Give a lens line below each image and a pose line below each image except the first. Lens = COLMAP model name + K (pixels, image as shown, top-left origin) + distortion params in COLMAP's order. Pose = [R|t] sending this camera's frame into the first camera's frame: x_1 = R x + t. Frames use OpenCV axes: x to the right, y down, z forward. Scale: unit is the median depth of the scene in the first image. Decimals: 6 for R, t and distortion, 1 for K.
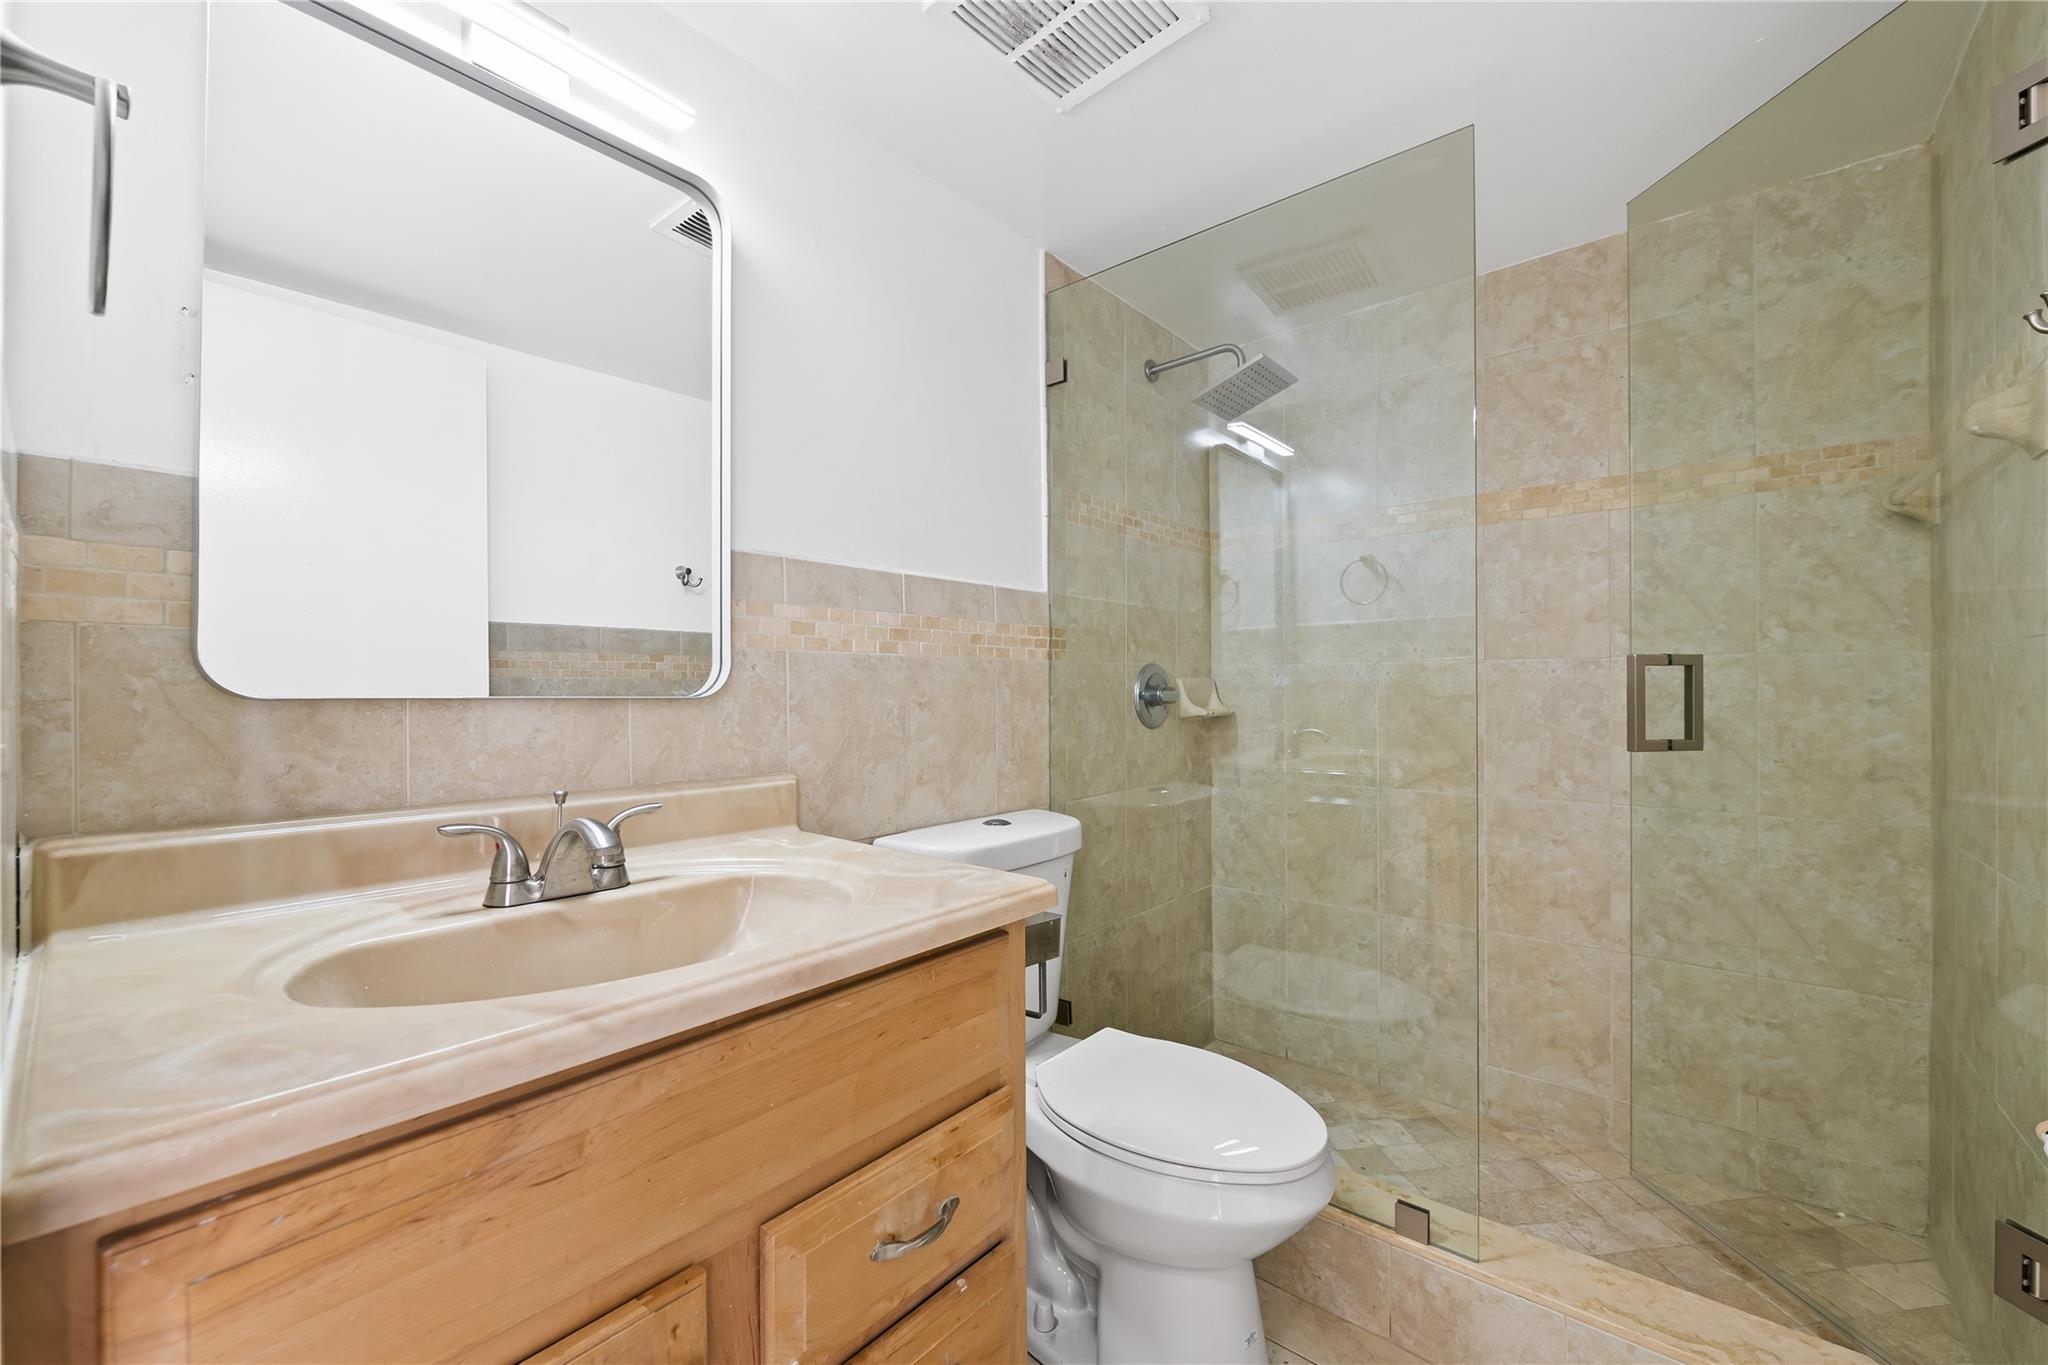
lens RADIAL K [[809.7, 0, 1034.0], [0, 809.7, 680.6], [0, 0, 1]] dist [0.000085, -0.003274]
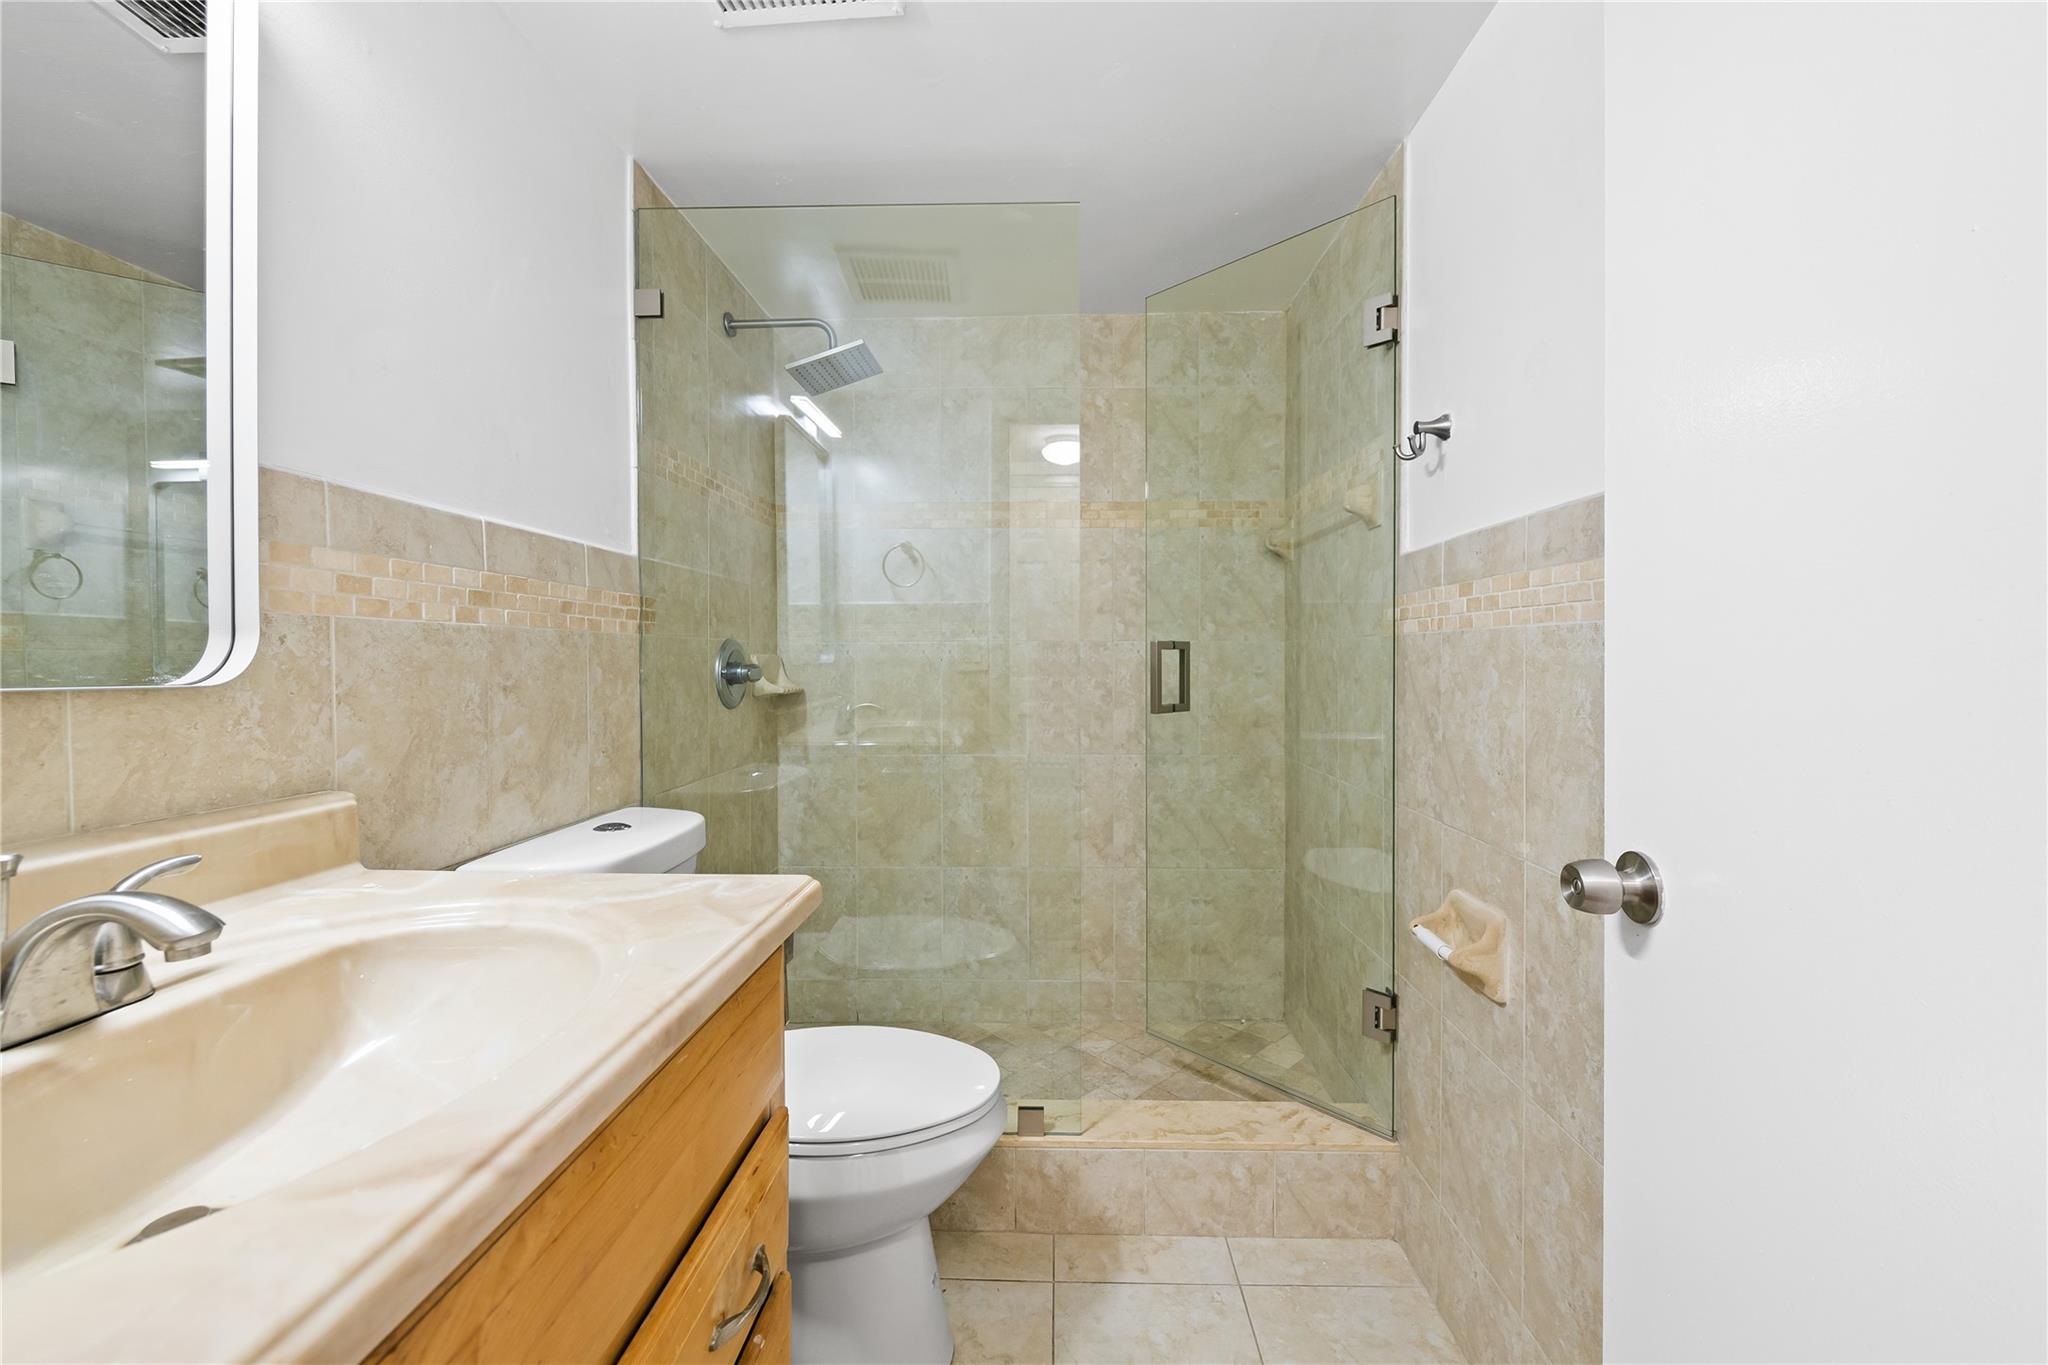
lens RADIAL K [[815.6, 0, 1027.4], [0, 815.6, 659.2], [0, 0, 1]] dist [0.002122, -0.004241]
pose [[0.787359, 0.002641, 0.616489, -0.222076], [-0.006972, 0.999965, 0.004621, -0.006101], [-0.616455, -0.007936, 0.787350, 0.062948]]
